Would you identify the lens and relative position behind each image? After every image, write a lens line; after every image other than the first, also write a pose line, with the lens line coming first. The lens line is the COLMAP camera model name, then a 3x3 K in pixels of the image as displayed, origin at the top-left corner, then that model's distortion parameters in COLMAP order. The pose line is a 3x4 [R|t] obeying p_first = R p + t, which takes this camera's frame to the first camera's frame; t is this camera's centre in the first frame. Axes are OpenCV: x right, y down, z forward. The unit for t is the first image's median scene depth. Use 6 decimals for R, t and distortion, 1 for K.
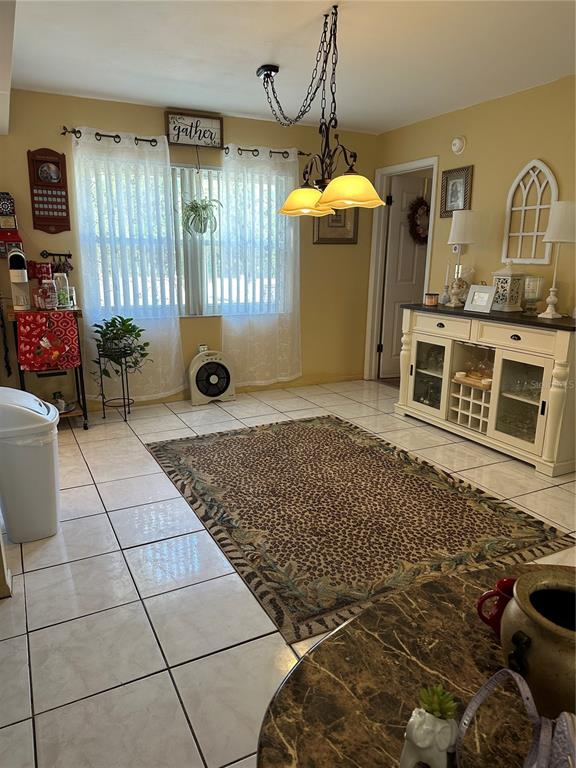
lens RADIAL K [[538.6, 0, 286.4], [0, 538.6, 395.8], [0, 0, 1]] dist [0.084206, -0.134321]
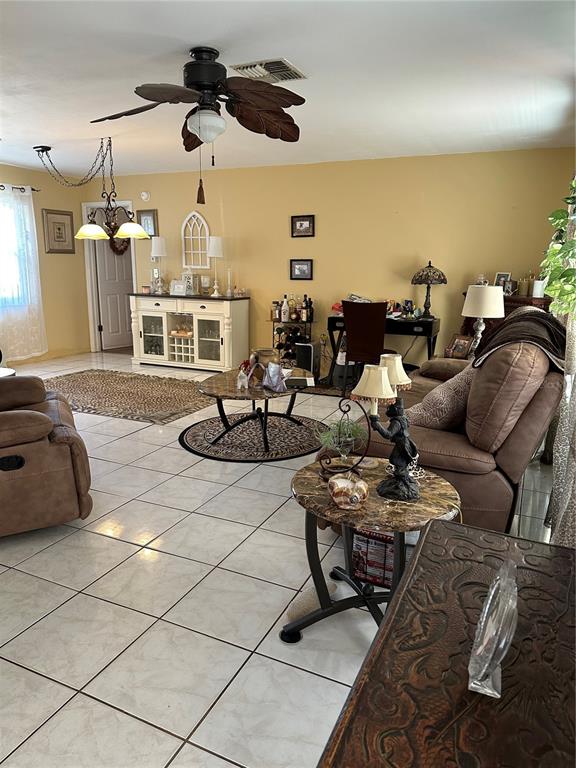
lens RADIAL K [[538.6, 0, 286.4], [0, 538.6, 395.8], [0, 0, 1]] dist [0.084206, -0.134321]
pose [[0.789918, -0.139991, 0.597020, -0.462009], [0.148020, 0.988333, 0.035901, 0.155304], [-0.595080, 0.060012, 0.801423, -0.593218]]
